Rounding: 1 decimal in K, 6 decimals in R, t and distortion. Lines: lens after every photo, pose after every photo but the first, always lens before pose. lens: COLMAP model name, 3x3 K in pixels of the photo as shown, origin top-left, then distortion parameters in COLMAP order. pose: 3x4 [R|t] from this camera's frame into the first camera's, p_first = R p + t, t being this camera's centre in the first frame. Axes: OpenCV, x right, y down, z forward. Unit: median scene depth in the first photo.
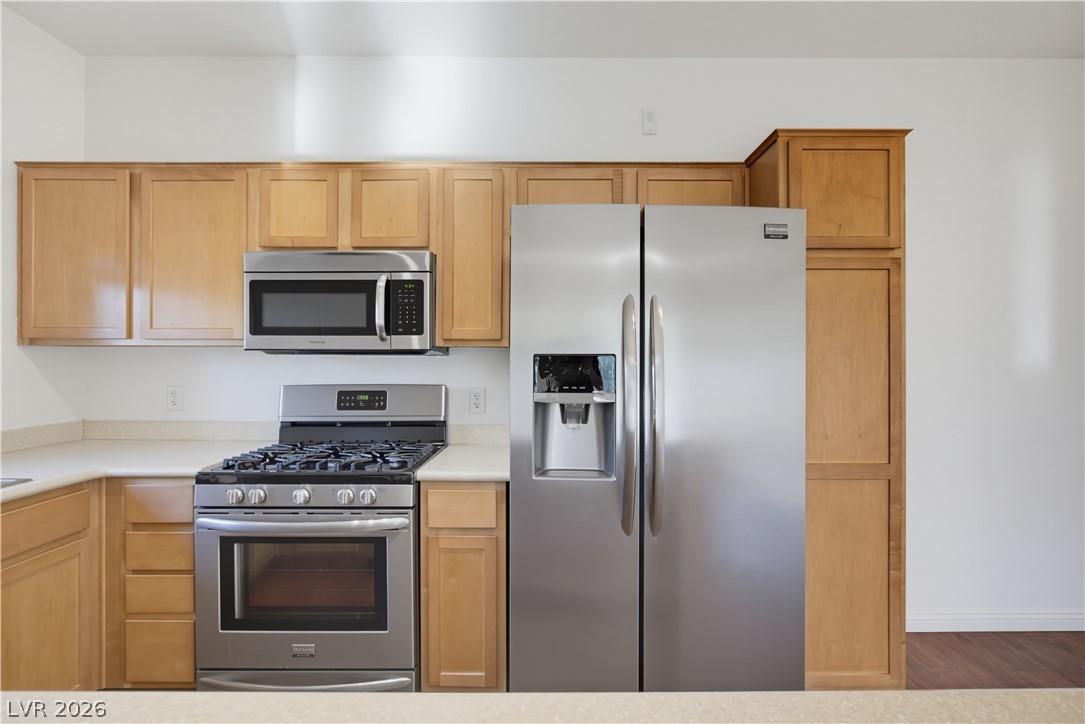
lens RADIAL K [[528.6, 0, 545.6], [0, 528.6, 357.2], [0, 0, 1]] dist [-0.008040, 0.000737]
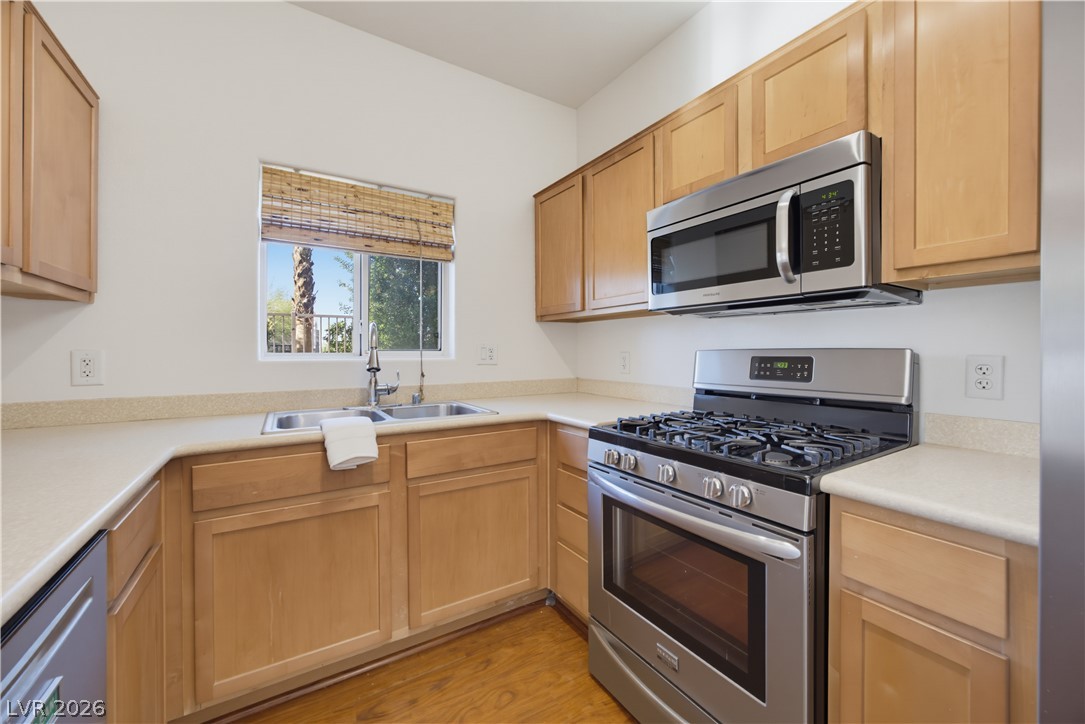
lens RADIAL K [[422.0, 0, 551.6], [0, 422.0, 352.7], [0, 0, 1]] dist [-0.030812, 0.011019]
pose [[0.543027, -0.000326, -0.839715, -0.006151], [0.006653, 0.999970, 0.003914, 0.059762], [0.839689, -0.007712, 0.543013, 0.415359]]
